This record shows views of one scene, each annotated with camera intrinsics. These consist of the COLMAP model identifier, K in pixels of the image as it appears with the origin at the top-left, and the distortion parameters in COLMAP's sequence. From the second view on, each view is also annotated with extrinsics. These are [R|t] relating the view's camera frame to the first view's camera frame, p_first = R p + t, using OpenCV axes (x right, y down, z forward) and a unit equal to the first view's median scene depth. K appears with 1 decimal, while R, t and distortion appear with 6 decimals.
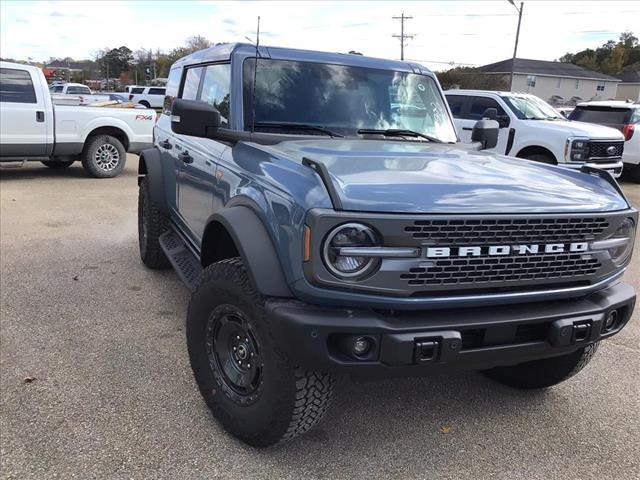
lens RADIAL K [[578.4, 0, 331.1], [0, 578.4, 240.6], [0, 0, 1]] dist [0.085349, -0.174467]
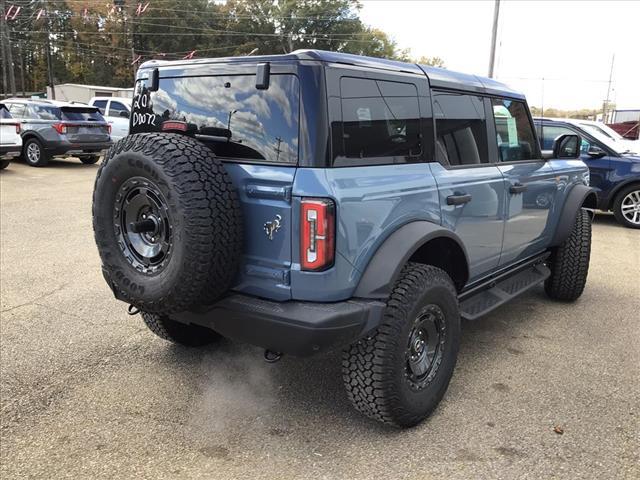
lens RADIAL K [[568.0, 0, 321.2], [0, 568.0, 252.4], [0, 0, 1]] dist [0.063692, -0.002812]
pose [[-0.462597, -0.271972, 0.843822, -1.610578], [0.146257, 0.915332, 0.375201, -0.789743], [-0.874421, 0.296982, -0.383652, 2.847430]]
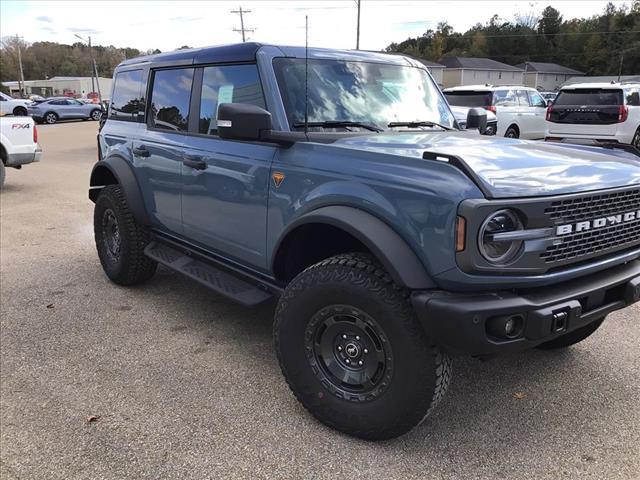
lens RADIAL K [[576.4, 0, 320.0], [0, 576.4, 240.0], [0, 0, 1]] dist [0.085760, -0.191442]
pose [[0.966977, -0.105627, 0.231945, -0.466969], [0.103301, 0.994403, 0.022184, -0.028935], [-0.232990, 0.002509, 0.972476, 0.045253]]
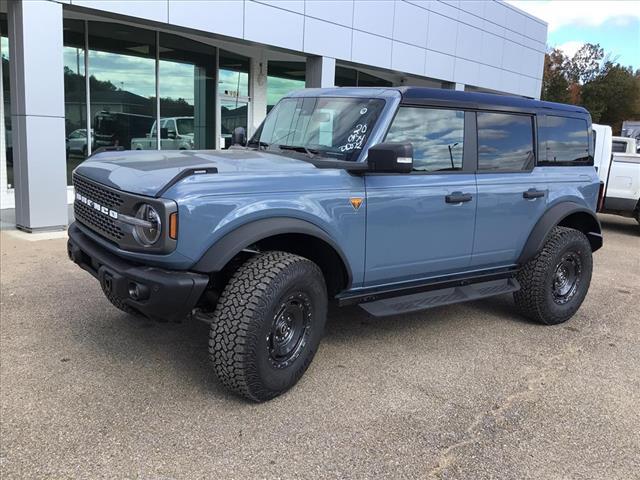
lens RADIAL K [[578.4, 0, 331.1], [0, 578.4, 240.6], [0, 0, 1]] dist [0.085349, -0.174467]
pose [[0.228741, 0.128585, -0.964958, 1.875470], [-0.259755, 0.963361, 0.066798, -0.152321], [0.938192, 0.235373, 0.253761, 1.176804]]
